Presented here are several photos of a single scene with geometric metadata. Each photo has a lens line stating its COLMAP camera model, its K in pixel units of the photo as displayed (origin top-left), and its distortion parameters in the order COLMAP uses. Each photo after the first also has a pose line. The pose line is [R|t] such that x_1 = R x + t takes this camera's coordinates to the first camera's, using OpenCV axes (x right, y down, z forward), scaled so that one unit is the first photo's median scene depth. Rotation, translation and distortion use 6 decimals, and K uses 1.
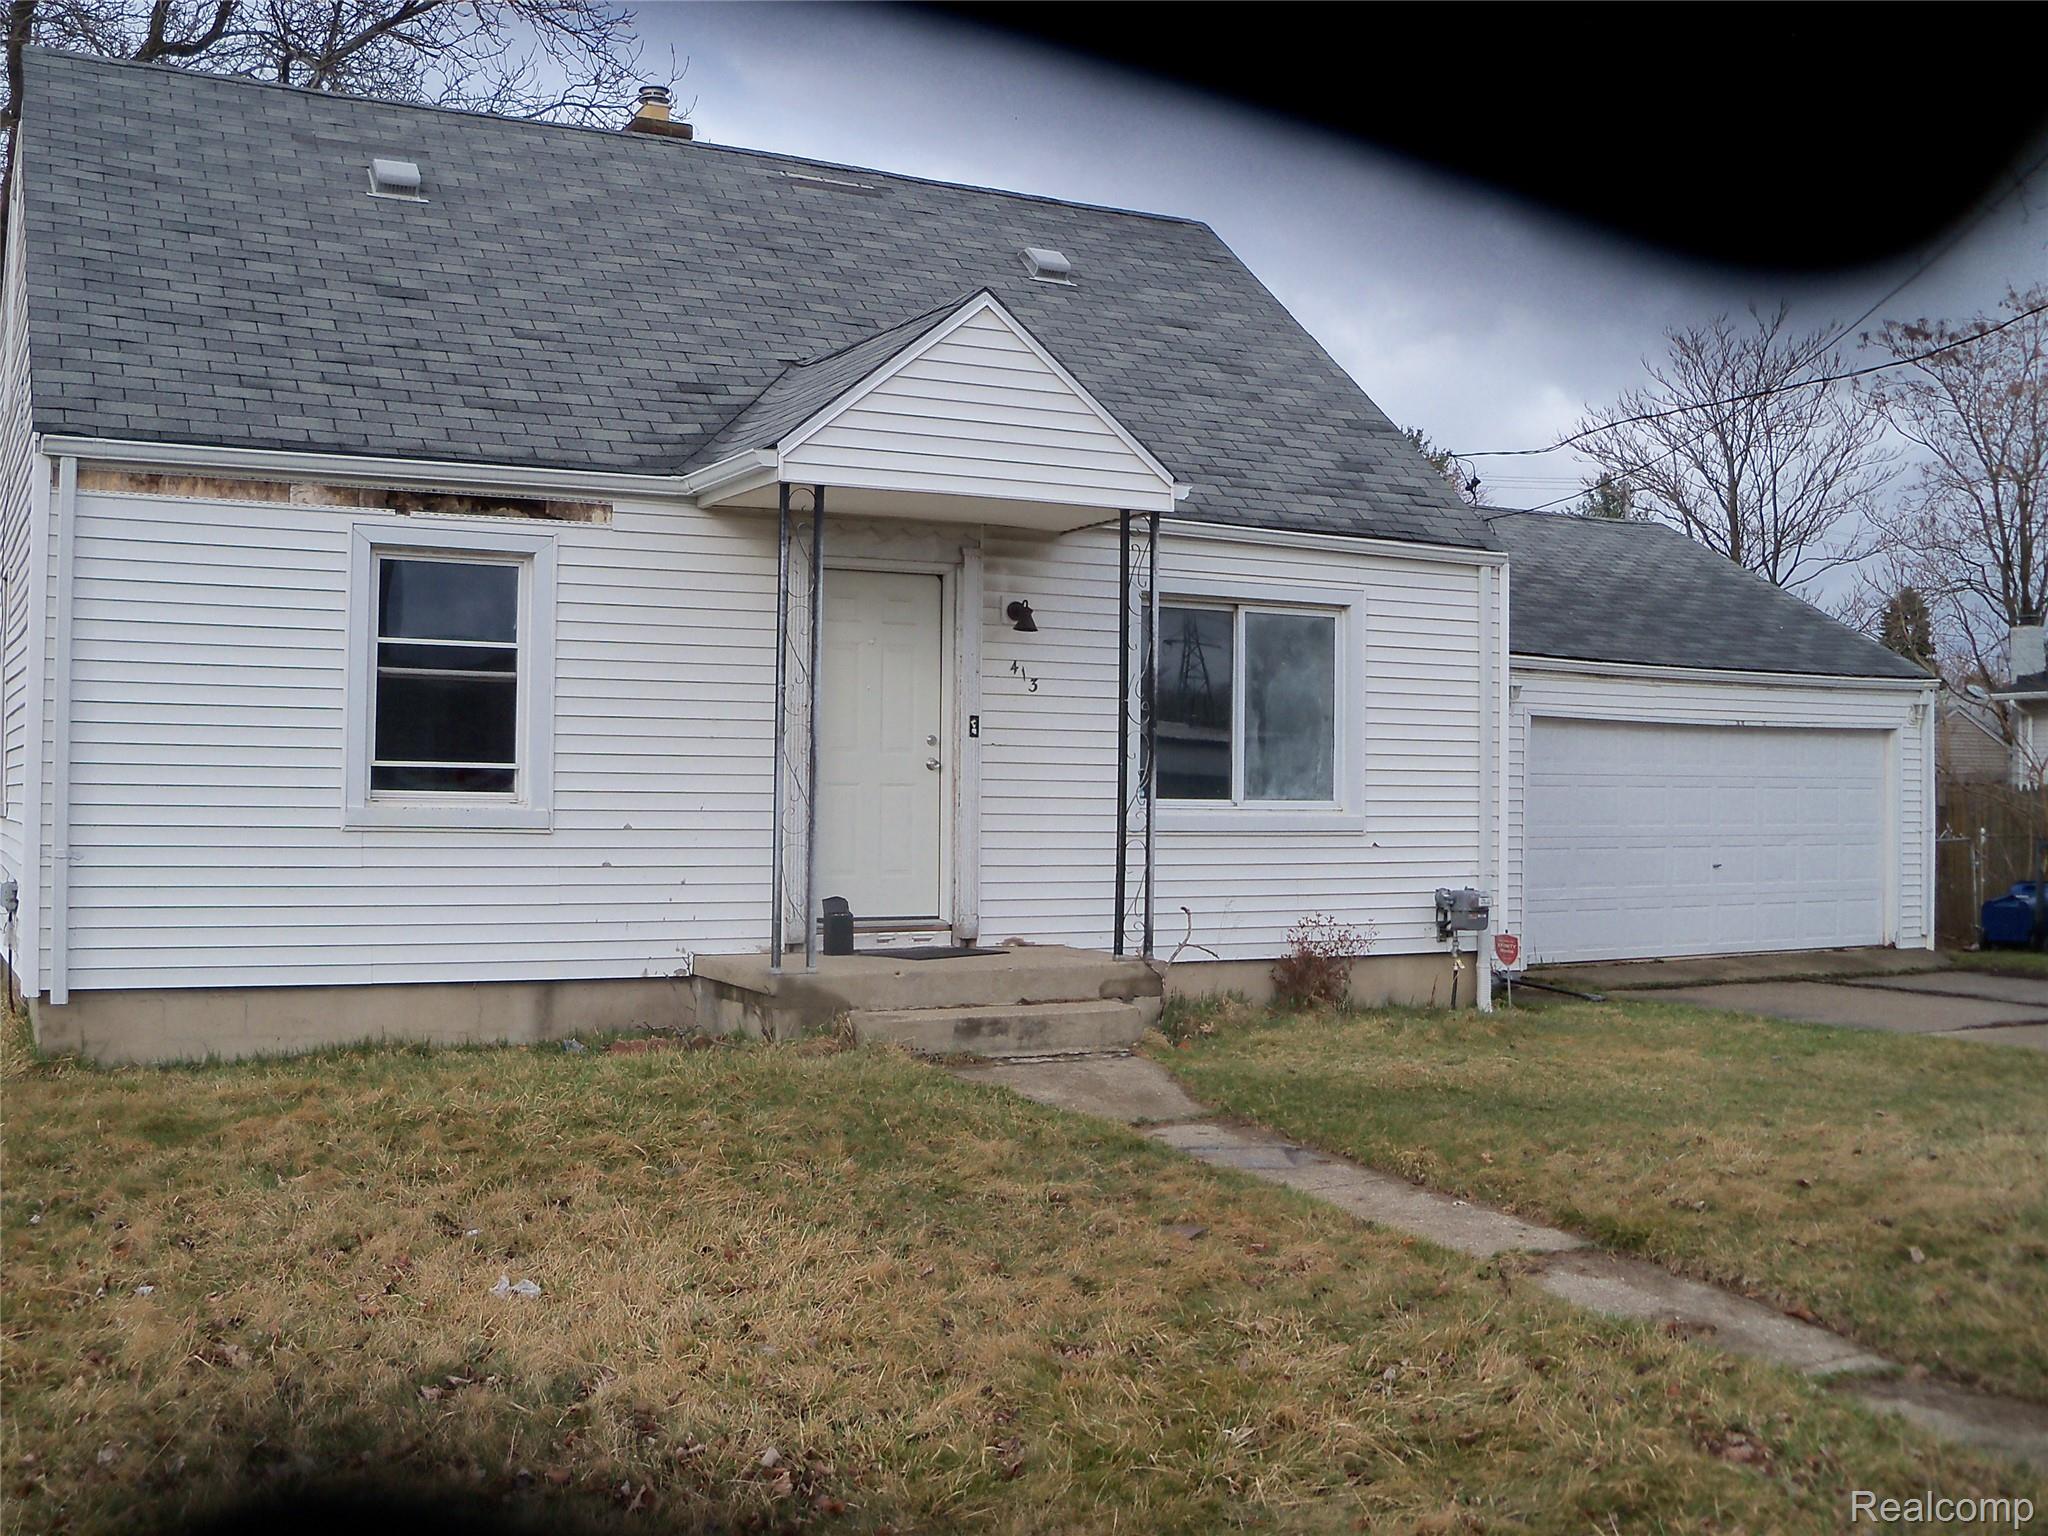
lens RADIAL K [[2132.1, 0, 1024.0], [0, 2132.1, 768.0], [0, 0, 1]] dist [-0.224346, 0.253613]
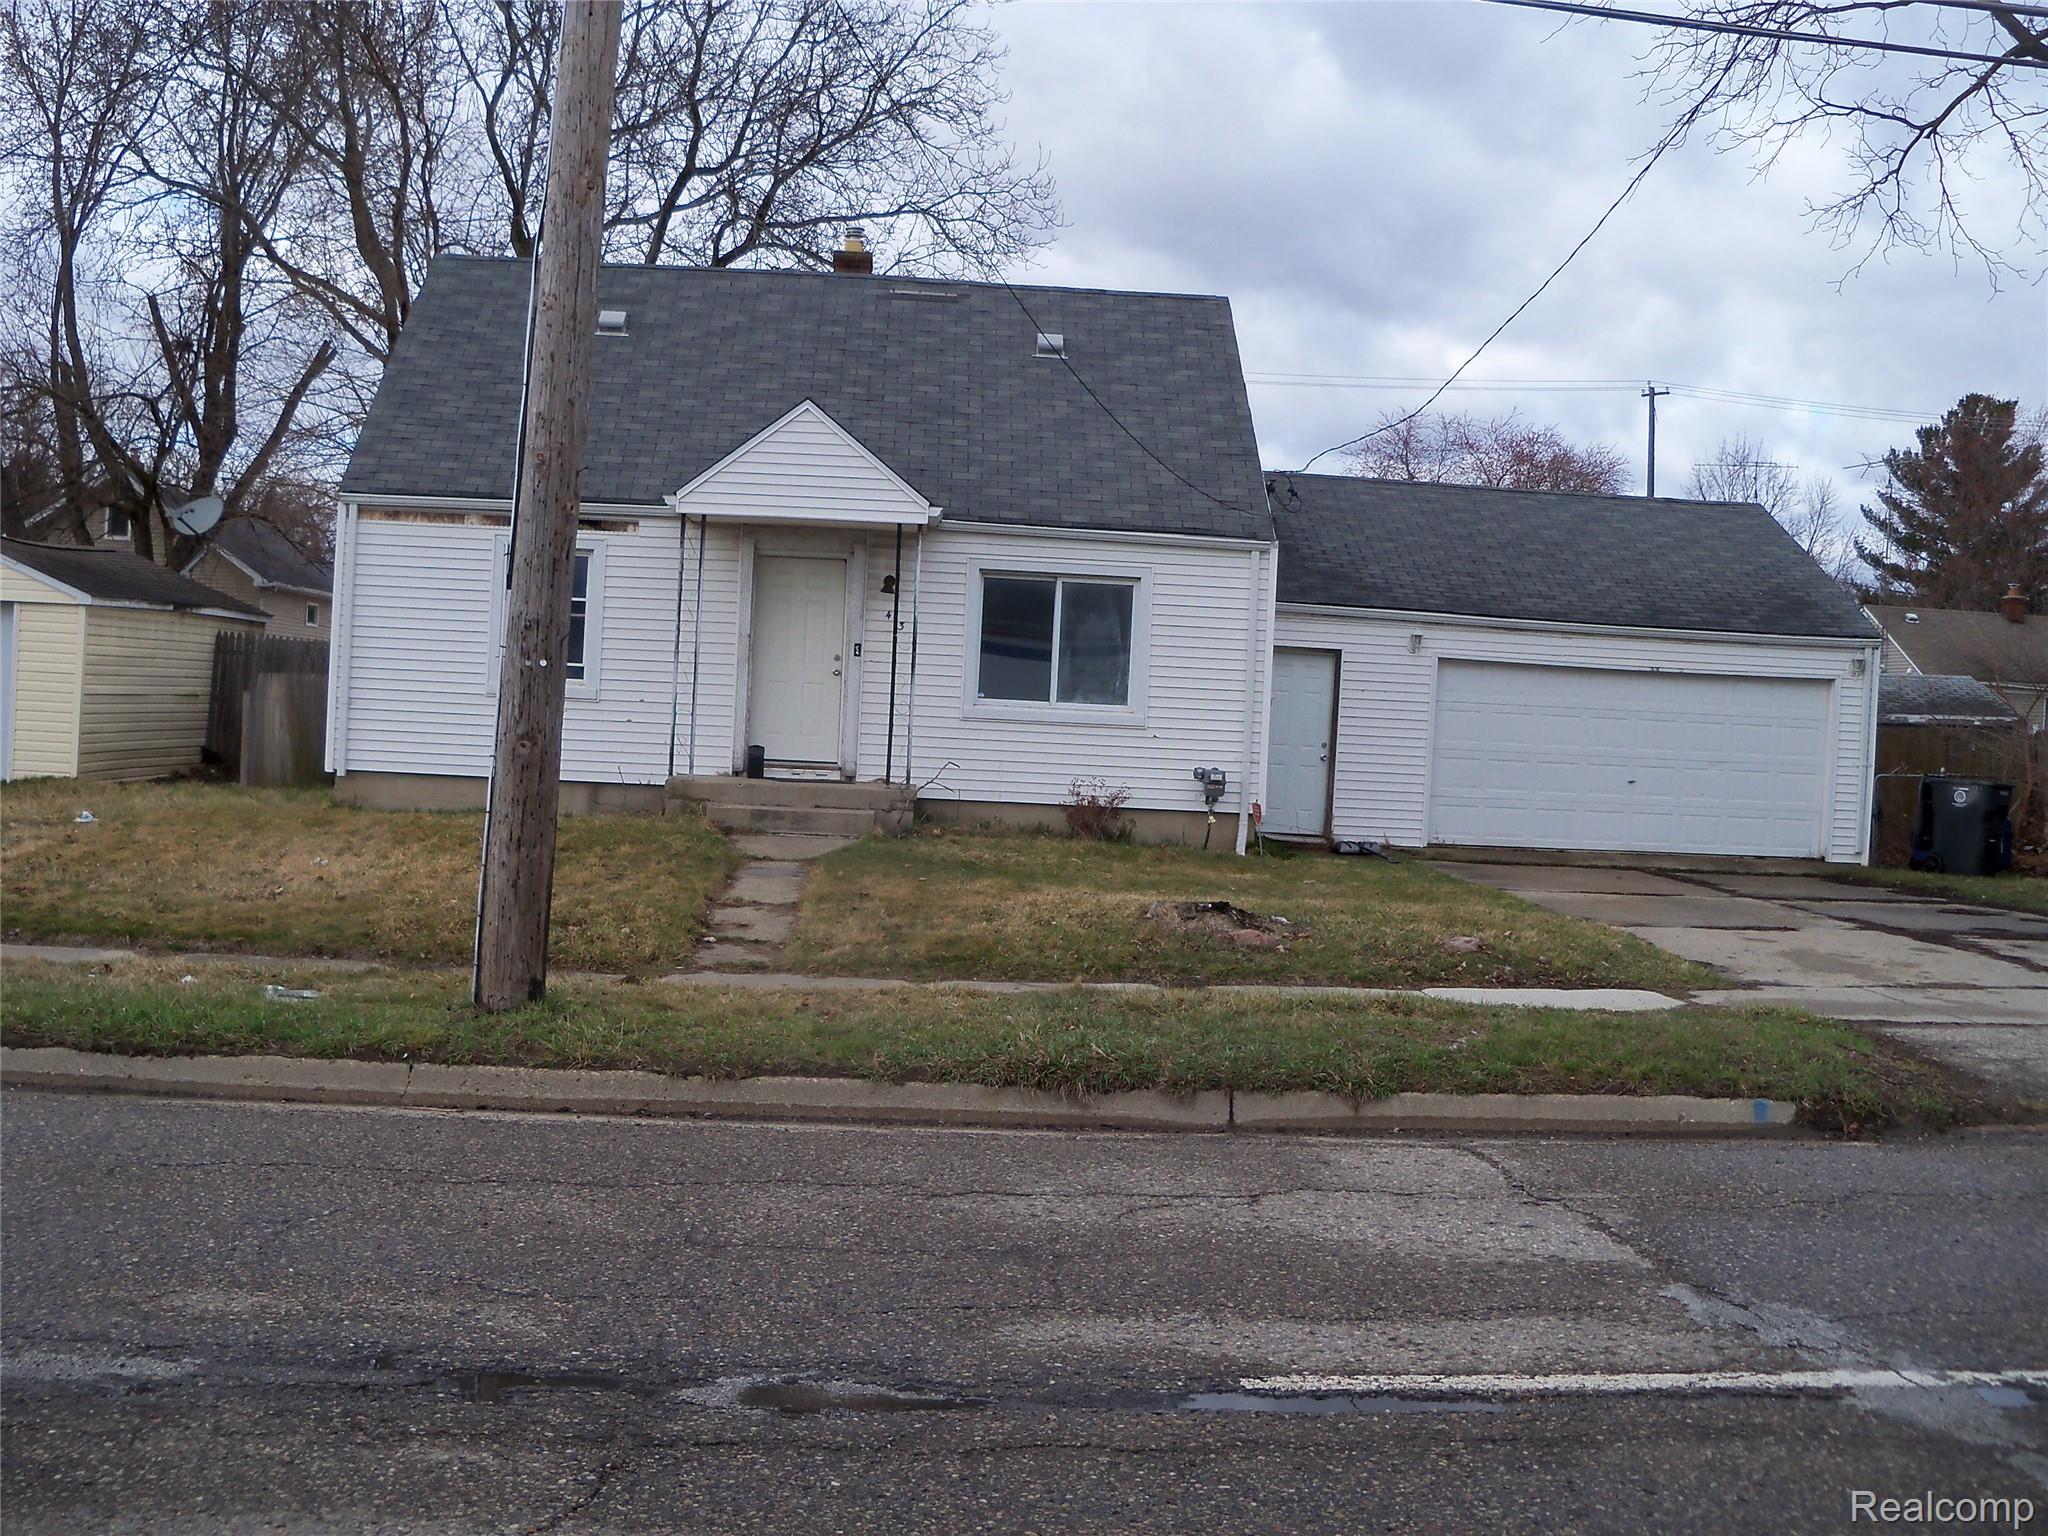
lens RADIAL K [[2132.1, 0, 1024.0], [0, 2132.1, 768.0], [0, 0, 1]] dist [-0.224346, 0.253613]
pose [[0.908571, 0.045688, -0.415225, 0.748098], [-0.034010, 0.998792, 0.035479, 0.008737], [0.416344, -0.018113, 0.909027, -0.441084]]
